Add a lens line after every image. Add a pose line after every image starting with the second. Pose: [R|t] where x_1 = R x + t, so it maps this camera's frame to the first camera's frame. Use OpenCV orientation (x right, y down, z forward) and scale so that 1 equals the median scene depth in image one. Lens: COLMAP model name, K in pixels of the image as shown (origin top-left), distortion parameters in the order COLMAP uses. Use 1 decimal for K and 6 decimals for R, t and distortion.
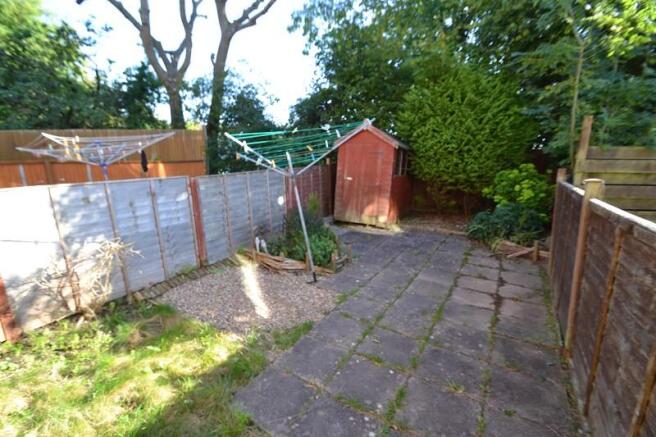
lens RADIAL K [[291.4, 0, 311.9], [0, 291.4, 221.9], [0, 0, 1]] dist [0.010619, -0.000514]
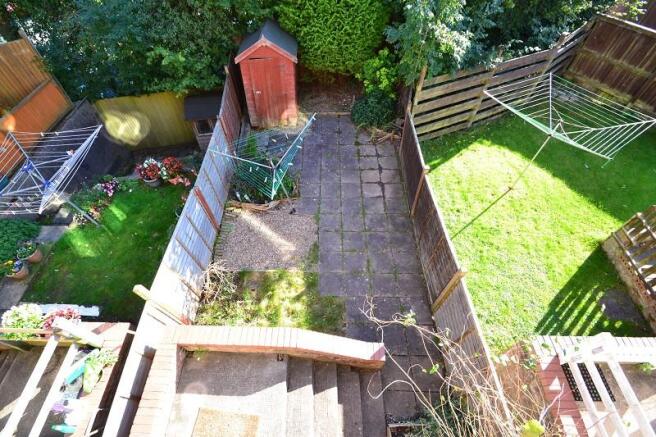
lens RADIAL K [[291.4, 0, 311.9], [0, 291.4, 221.9], [0, 0, 1]] dist [0.010619, -0.000514]
pose [[0.851682, -0.428898, 0.301139, -0.390185], [0.147733, 0.747816, 0.647261, -0.739397], [-0.502805, -0.506773, 0.700263, -0.228684]]
